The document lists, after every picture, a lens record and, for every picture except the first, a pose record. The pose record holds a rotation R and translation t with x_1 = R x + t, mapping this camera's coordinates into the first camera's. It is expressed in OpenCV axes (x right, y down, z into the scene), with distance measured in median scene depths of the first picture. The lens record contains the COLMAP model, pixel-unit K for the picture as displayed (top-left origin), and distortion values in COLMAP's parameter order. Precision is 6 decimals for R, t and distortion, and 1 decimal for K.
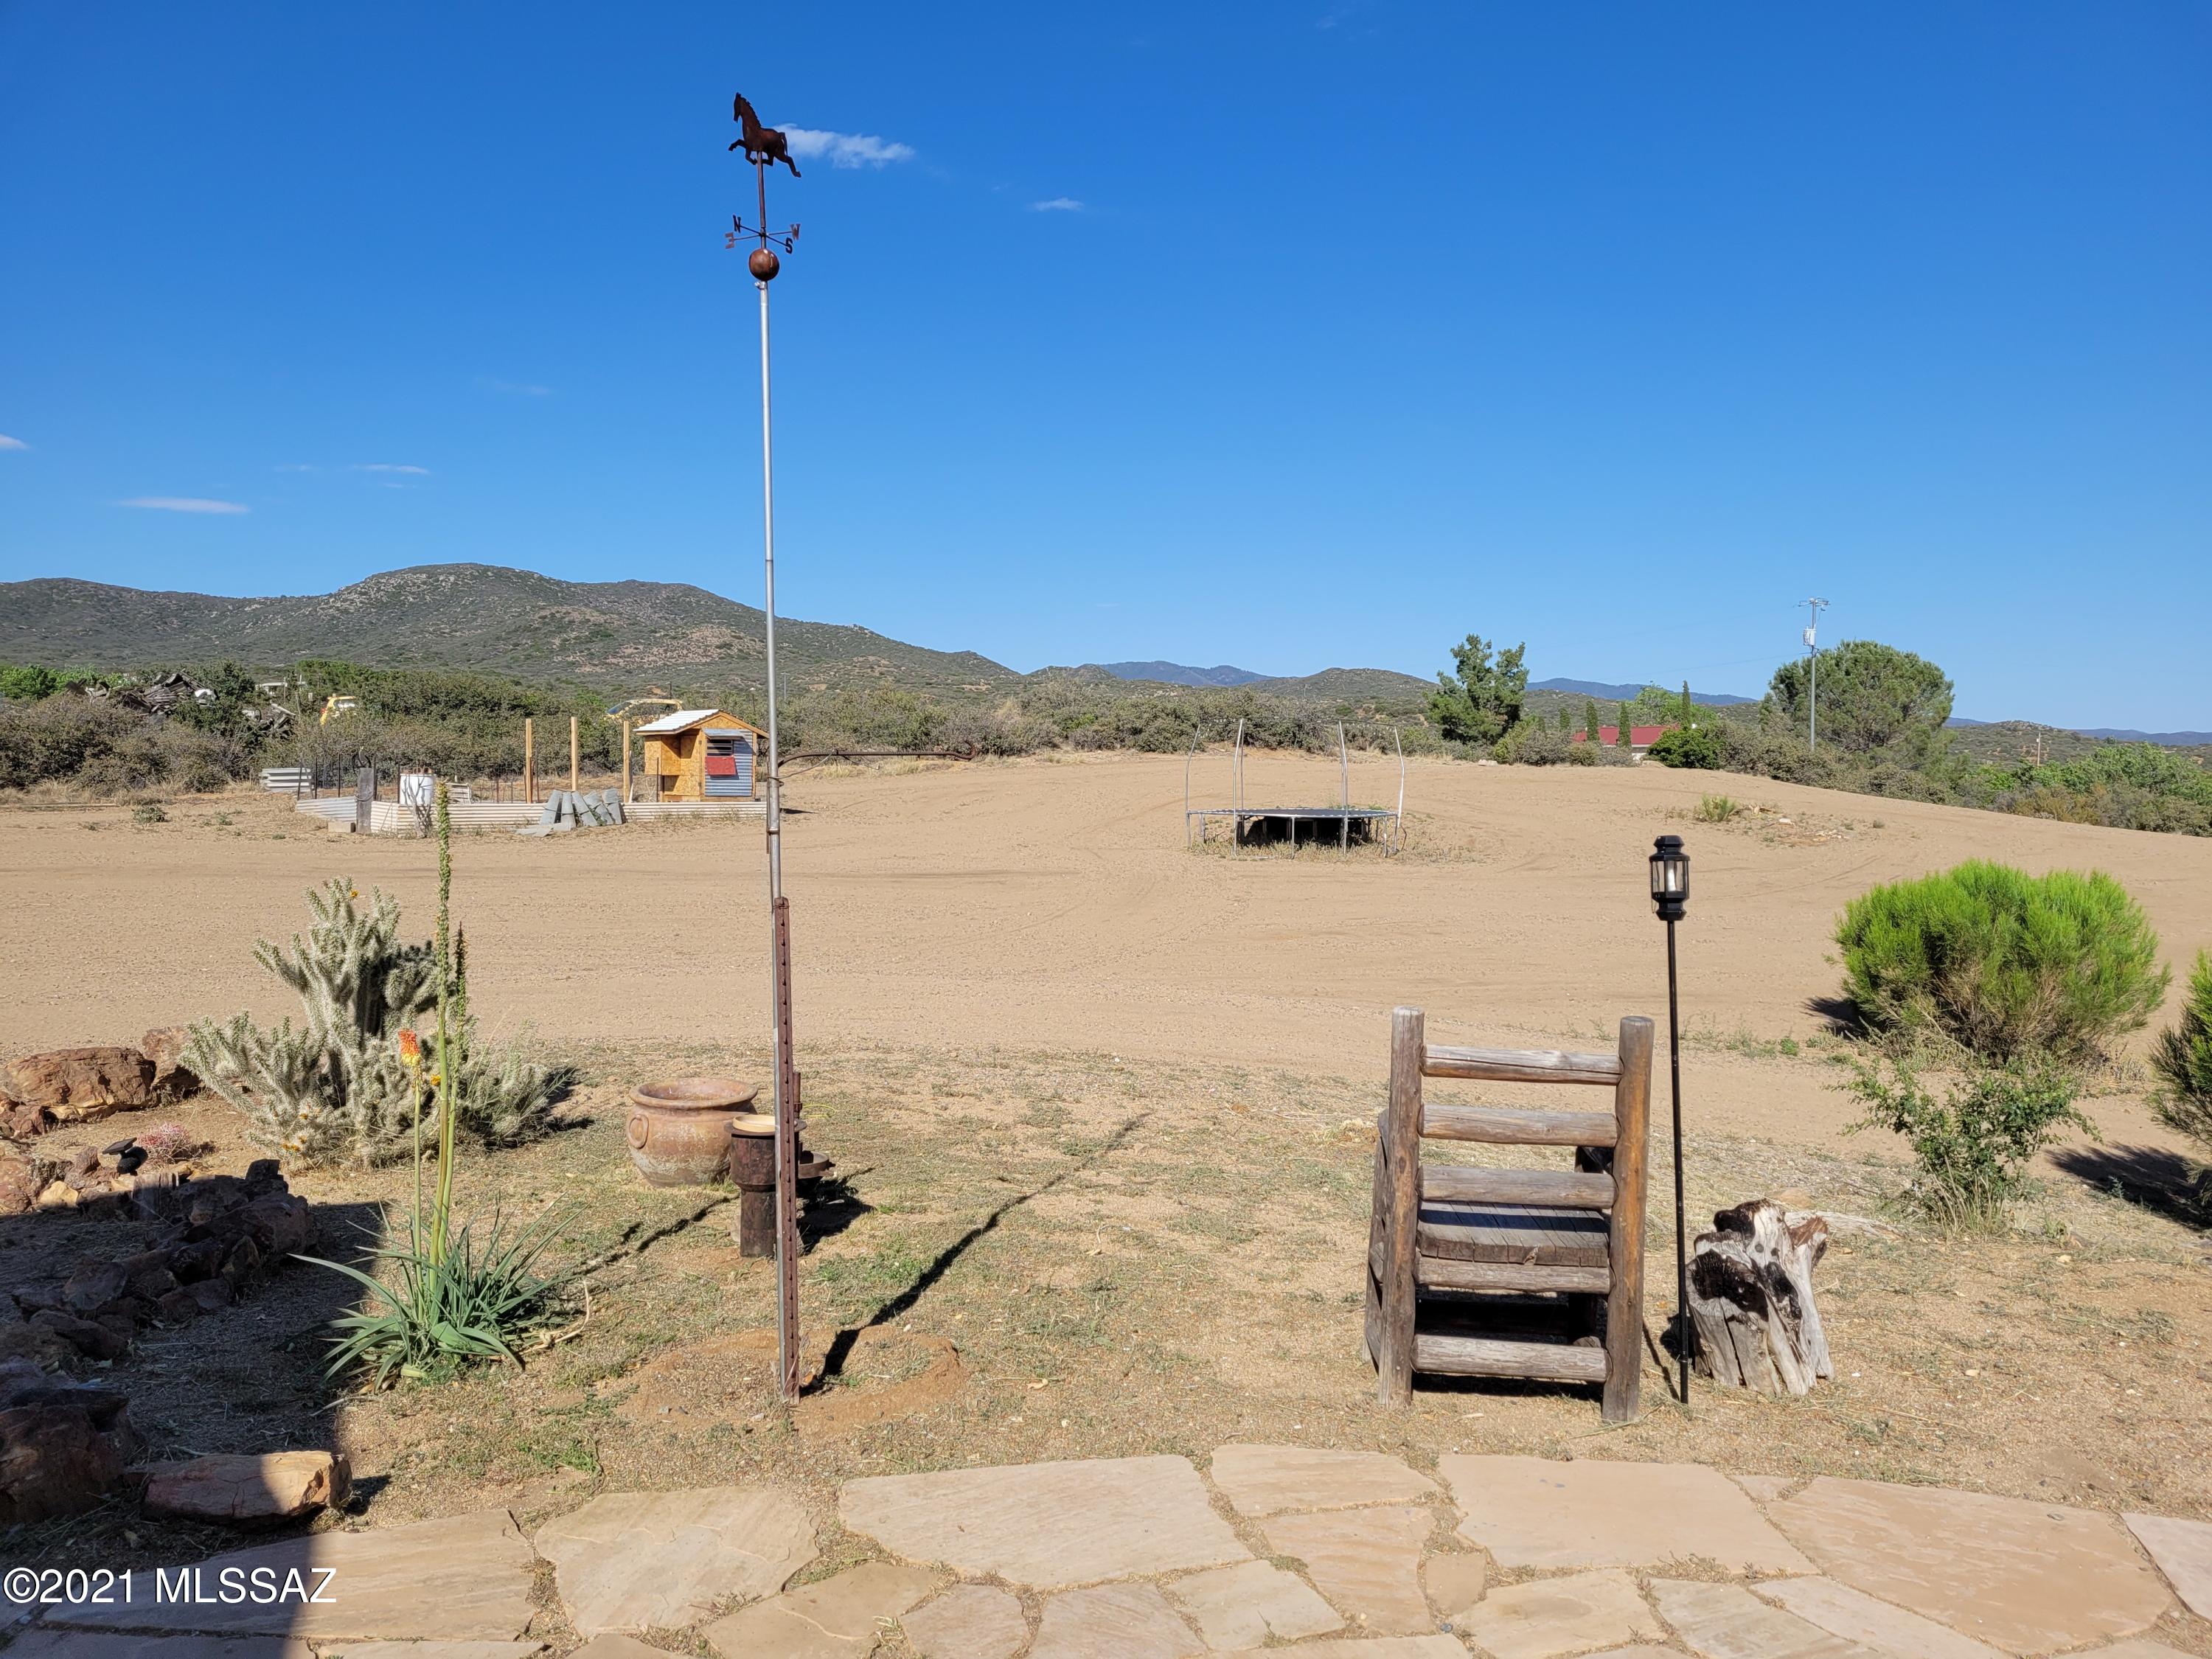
lens RADIAL K [[1655.5, 0, 1116.2], [0, 1655.5, 822.1], [0, 0, 1]] dist [0.067005, -0.055748]
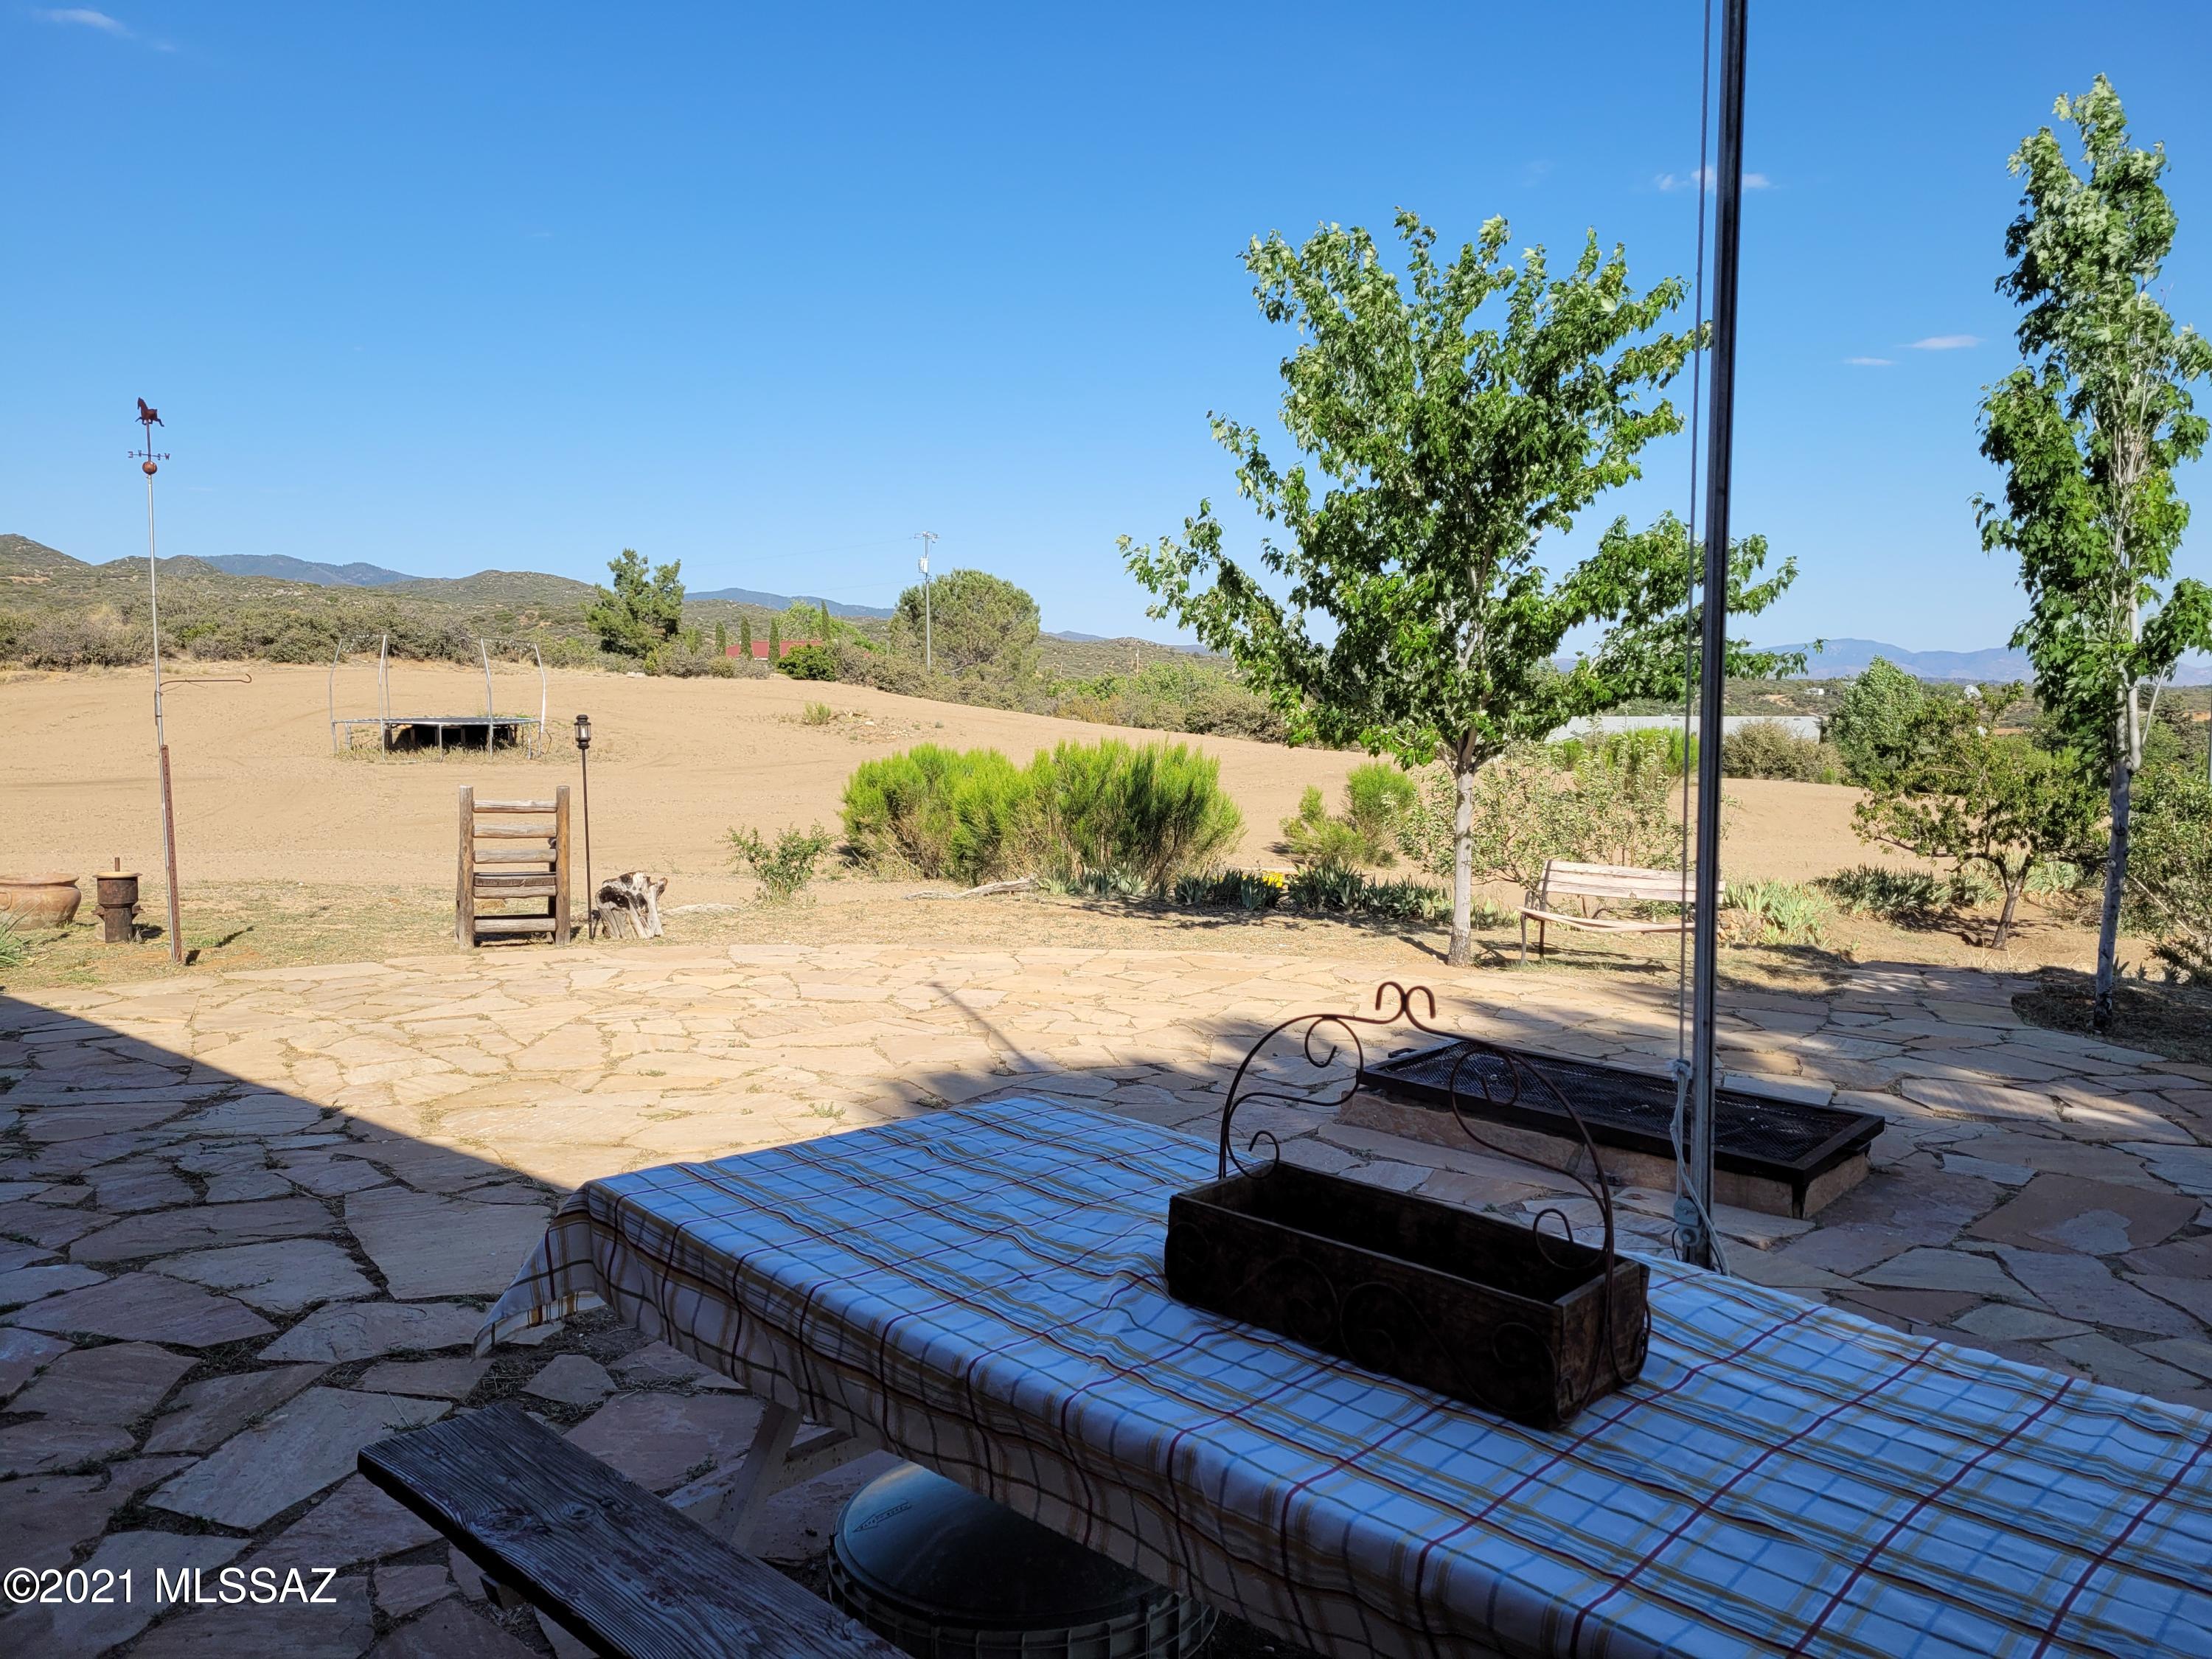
lens RADIAL K [[1655.5, 0, 1124.3], [0, 1655.5, 815.4], [0, 0, 1]] dist [0.067005, -0.055748]
pose [[0.882773, -0.039521, 0.468134, -0.008654], [0.016227, 0.998426, 0.053689, 0.002875], [-0.469519, -0.039798, 0.882025, -0.116650]]
